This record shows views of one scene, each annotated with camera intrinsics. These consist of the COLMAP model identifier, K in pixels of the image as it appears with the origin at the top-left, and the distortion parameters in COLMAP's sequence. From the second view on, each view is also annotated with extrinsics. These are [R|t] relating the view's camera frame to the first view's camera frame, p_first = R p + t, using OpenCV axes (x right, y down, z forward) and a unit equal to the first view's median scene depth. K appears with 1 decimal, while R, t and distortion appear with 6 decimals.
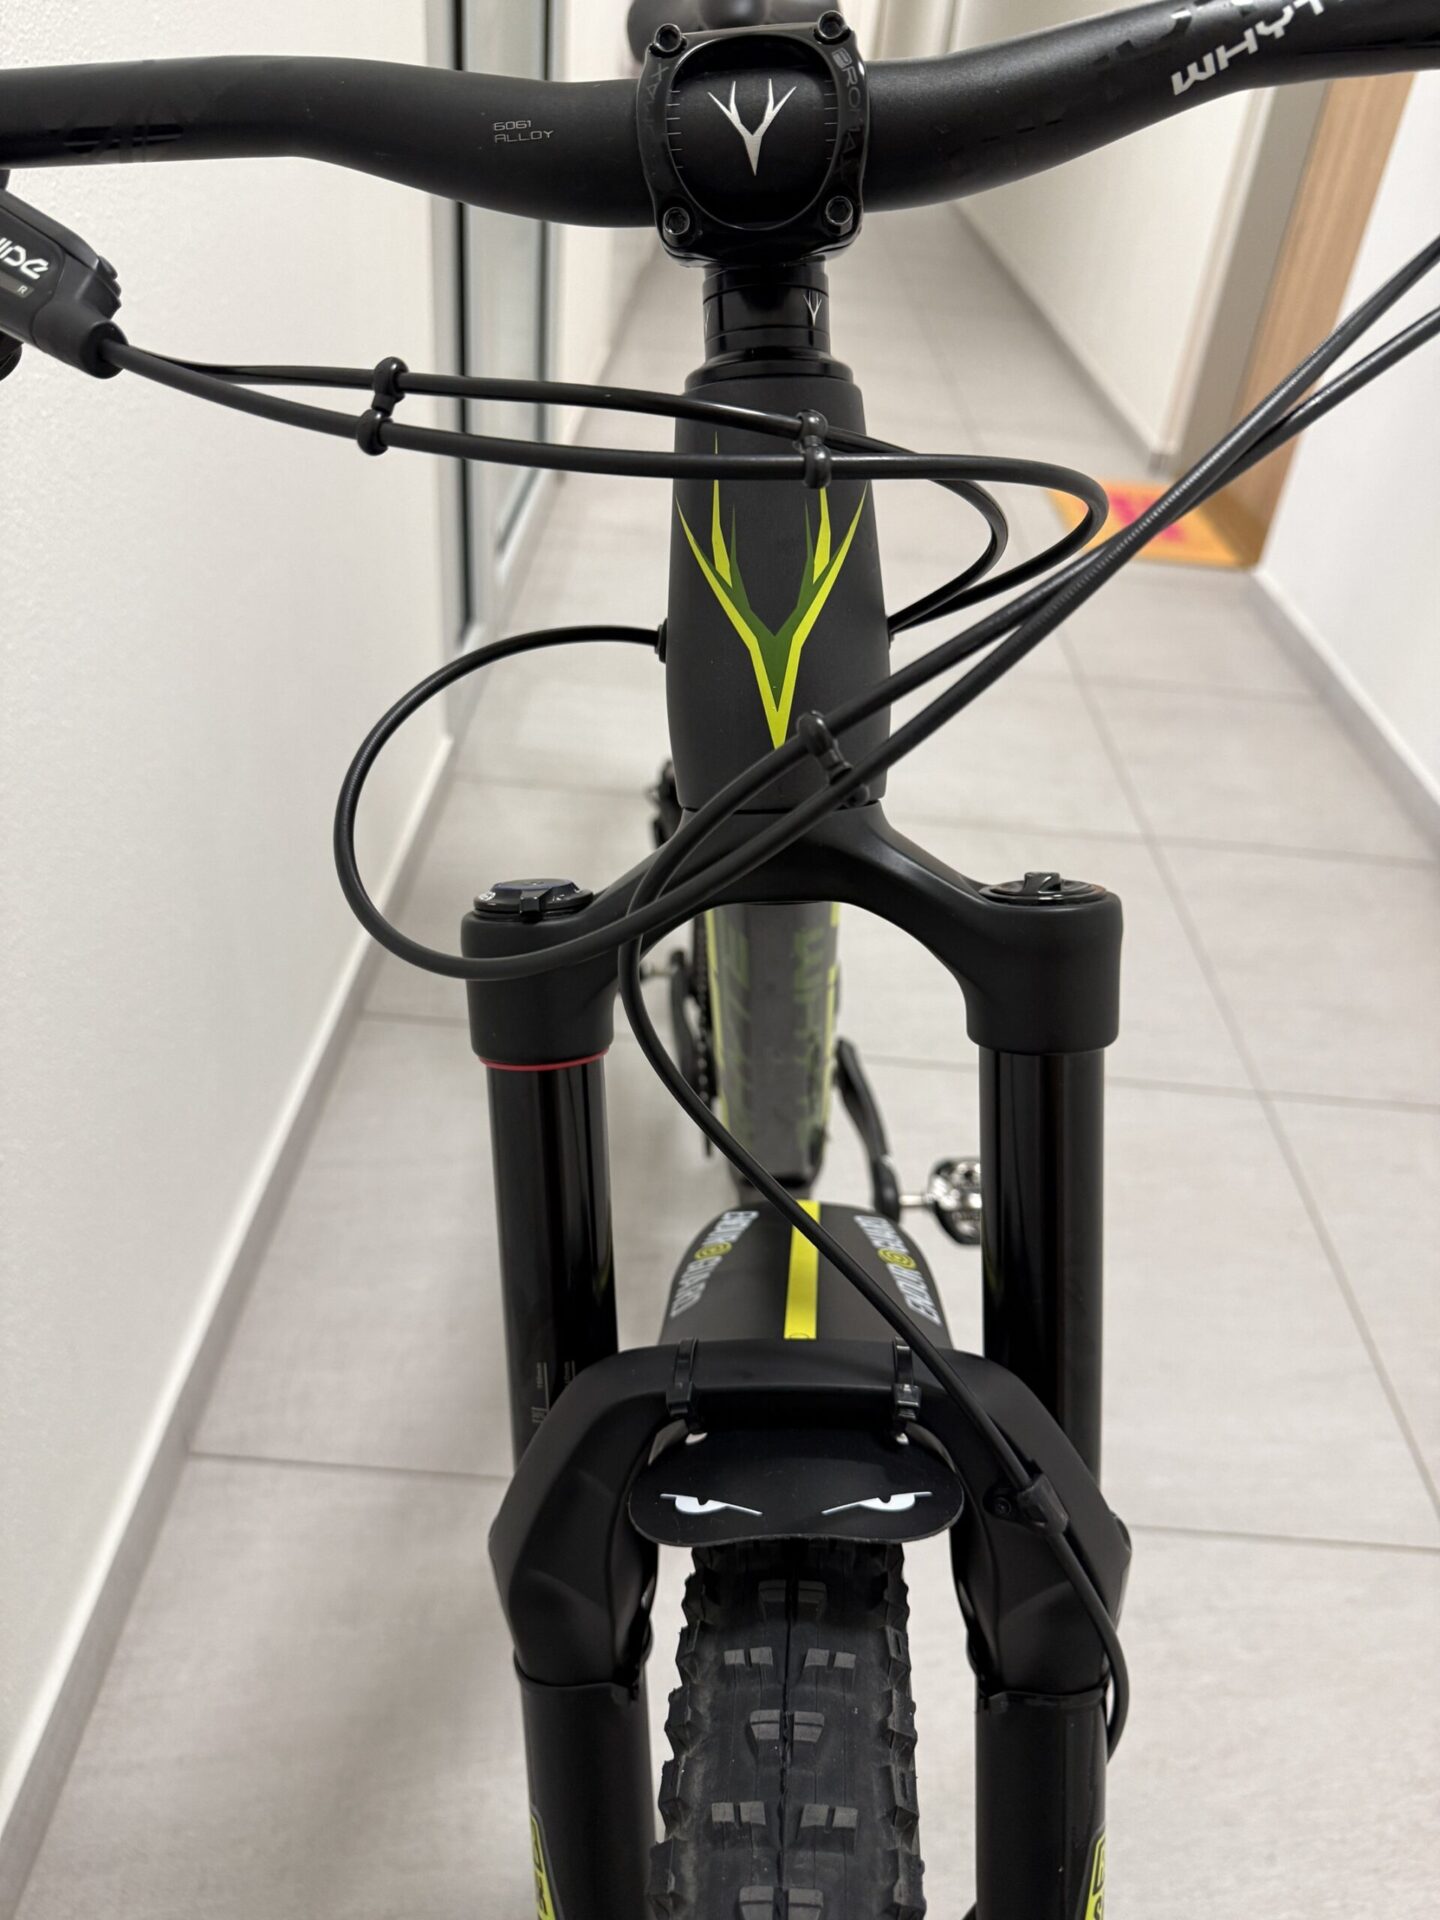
lens RADIAL K [[1466.8, 0, 720.0], [0, 1466.8, 960.0], [0, 0, 1]] dist [-0.043168, -0.000476]
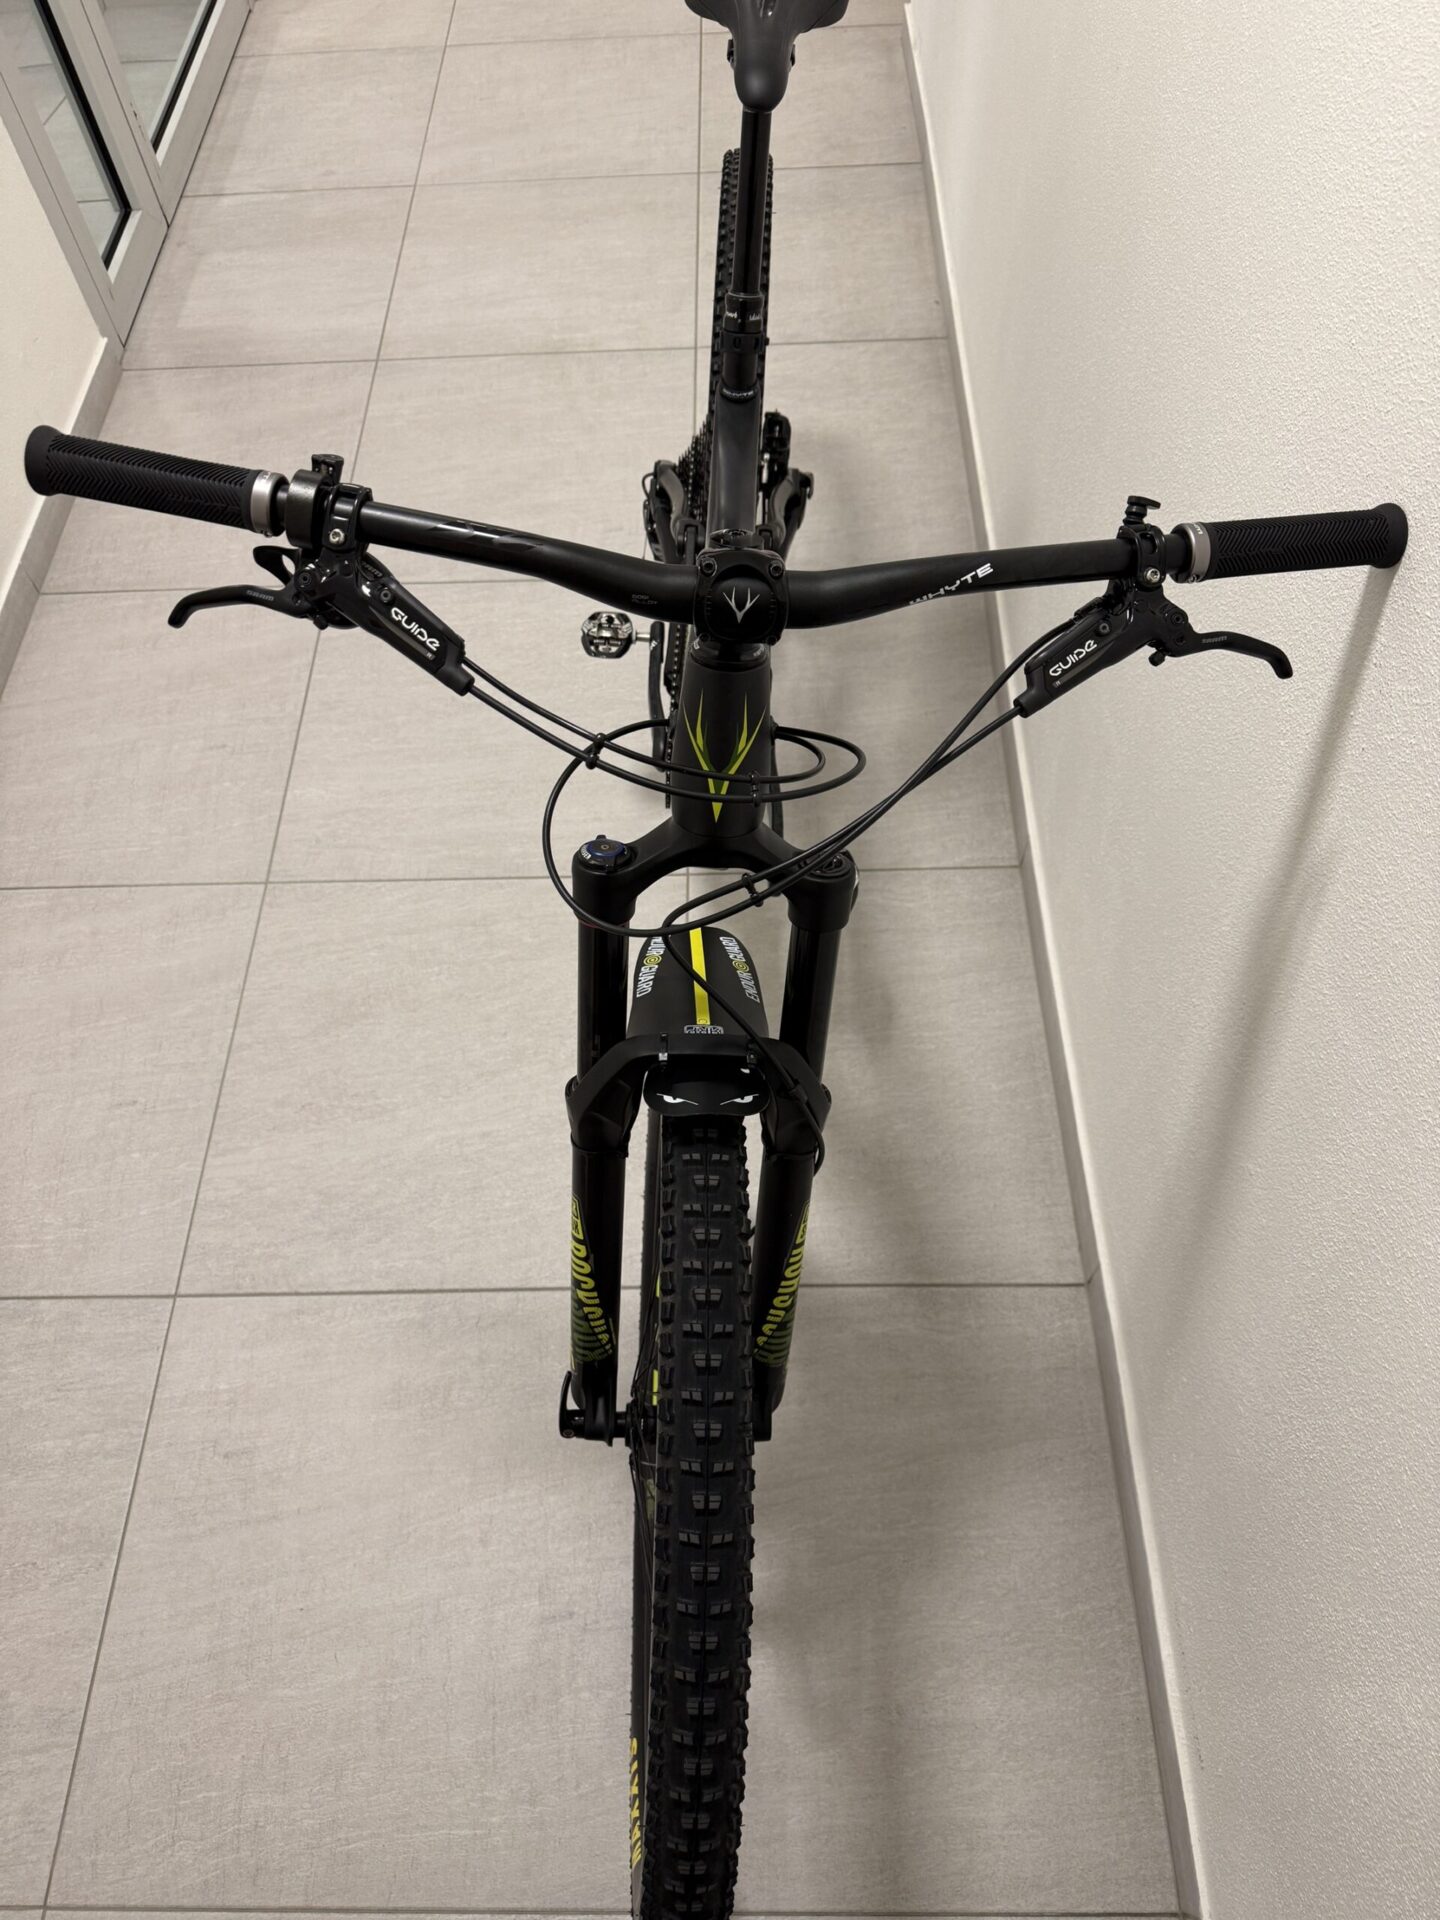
lens RADIAL K [[1302.8, 0, 674.8], [0, 1302.8, 959.6], [0, 0, 1]] dist [-0.118223, -0.000671]
pose [[0.992634, 0.023831, 0.118784, -0.267756], [-0.067239, 0.923962, 0.376529, -0.684803], [-0.100778, -0.381742, 0.918758, -0.974724]]
